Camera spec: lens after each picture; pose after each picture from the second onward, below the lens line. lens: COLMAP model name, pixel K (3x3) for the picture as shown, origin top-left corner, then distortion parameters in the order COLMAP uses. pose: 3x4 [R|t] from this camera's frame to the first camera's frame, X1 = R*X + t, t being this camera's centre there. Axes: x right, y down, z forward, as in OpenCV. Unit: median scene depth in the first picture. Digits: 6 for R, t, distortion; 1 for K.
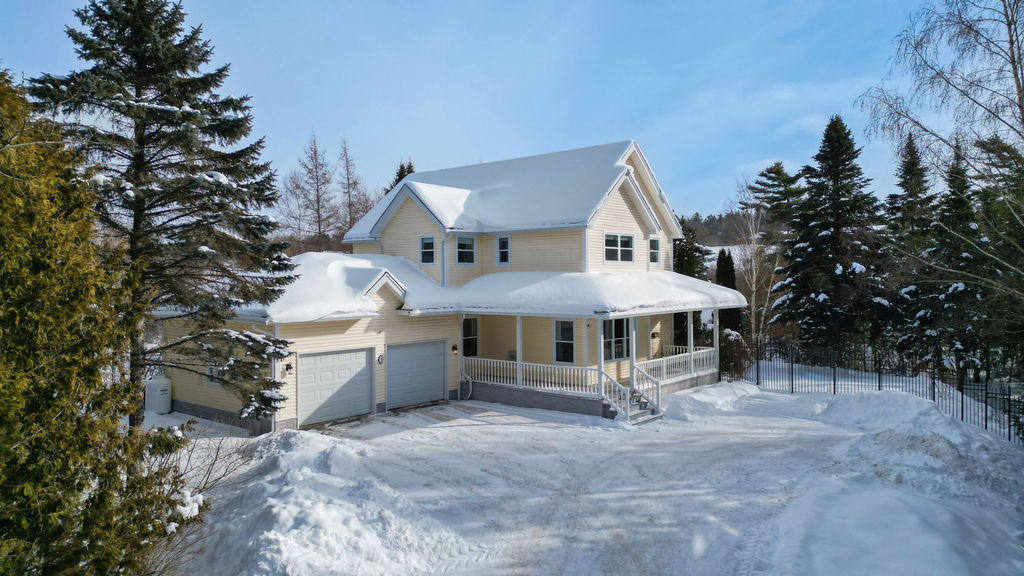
lens RADIAL K [[708.8, 0, 514.1], [0, 708.8, 291.7], [0, 0, 1]] dist [0.088189, -0.085571]
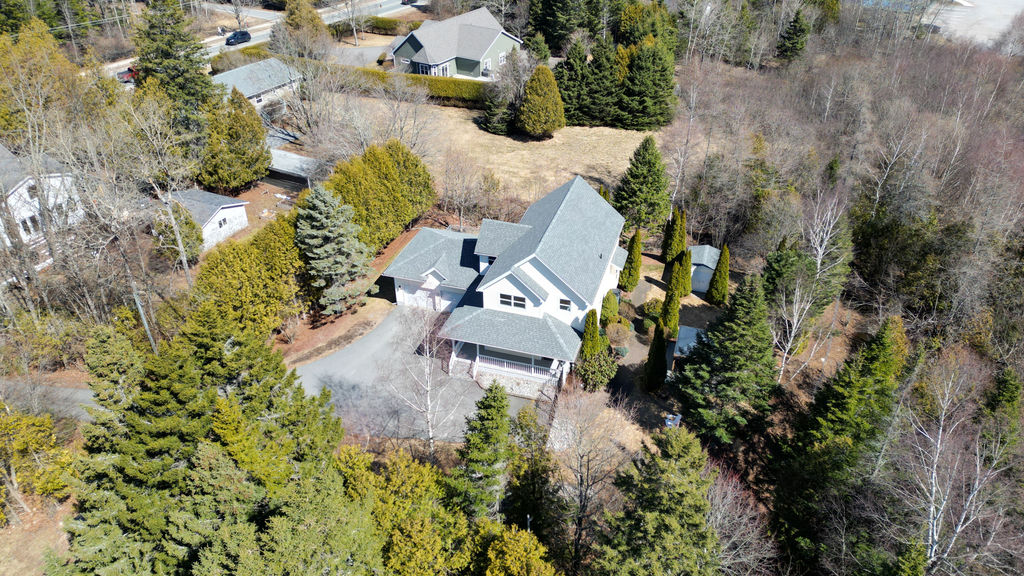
lens RADIAL K [[708.8, 0, 514.1], [0, 708.8, 291.7], [0, 0, 1]] dist [0.088189, -0.085571]
pose [[0.382715, 0.519693, -0.763838, 1.548855], [-0.013652, 0.829875, 0.557783, -1.113720], [0.923765, -0.203044, 0.324701, 0.385230]]
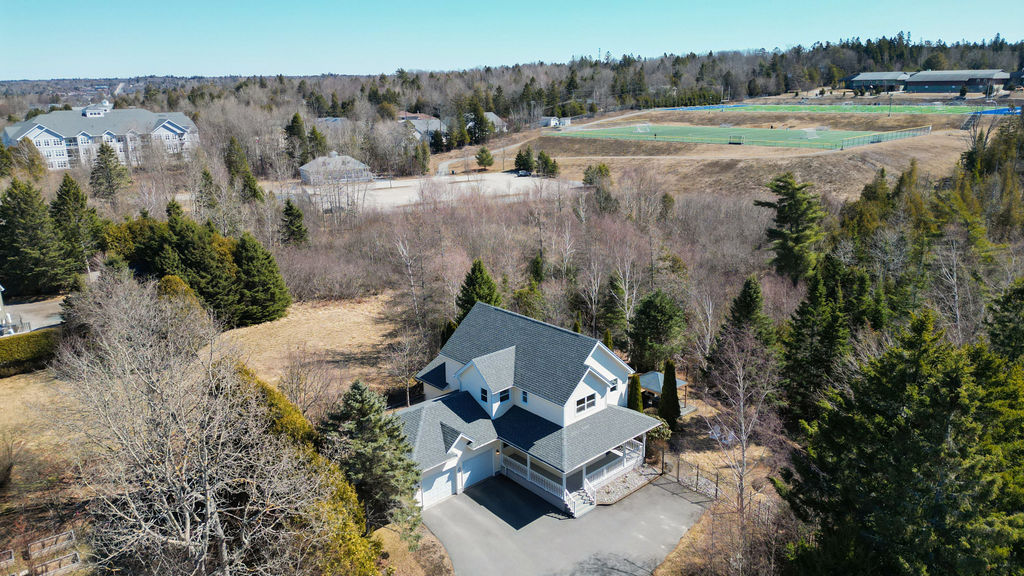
lens RADIAL K [[708.8, 0, 514.1], [0, 708.8, 291.7], [0, 0, 1]] dist [0.088189, -0.085571]
pose [[0.991985, 0.033531, -0.121824, 0.173840], [-0.000305, 0.964779, 0.263061, -0.805057], [0.126354, -0.260915, 0.957057, -0.691809]]
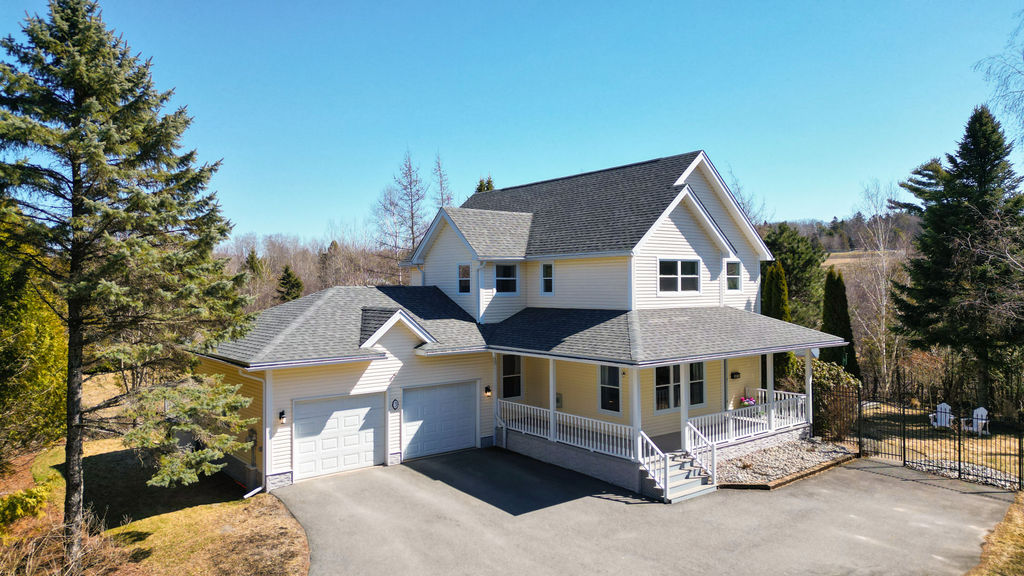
lens RADIAL K [[708.8, 0, 514.1], [0, 708.8, 291.7], [0, 0, 1]] dist [0.088189, -0.085571]
pose [[0.979714, -0.001414, -0.200394, 0.122291], [0.000143, 0.999980, -0.006356, -0.036243], [0.200399, 0.006198, 0.979695, 0.129202]]
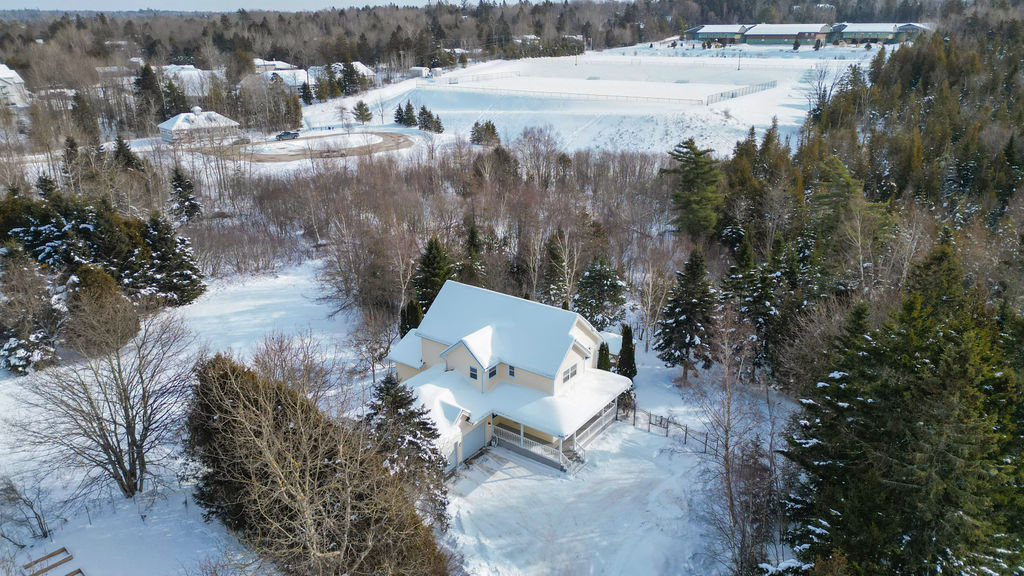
lens RADIAL K [[708.8, 0, 514.1], [0, 708.8, 291.7], [0, 0, 1]] dist [0.088189, -0.085571]
pose [[0.996938, -0.016882, 0.076350, -0.156095], [-0.009529, 0.942909, 0.332914, -0.927122], [-0.077611, -0.332623, 0.939861, -0.785249]]
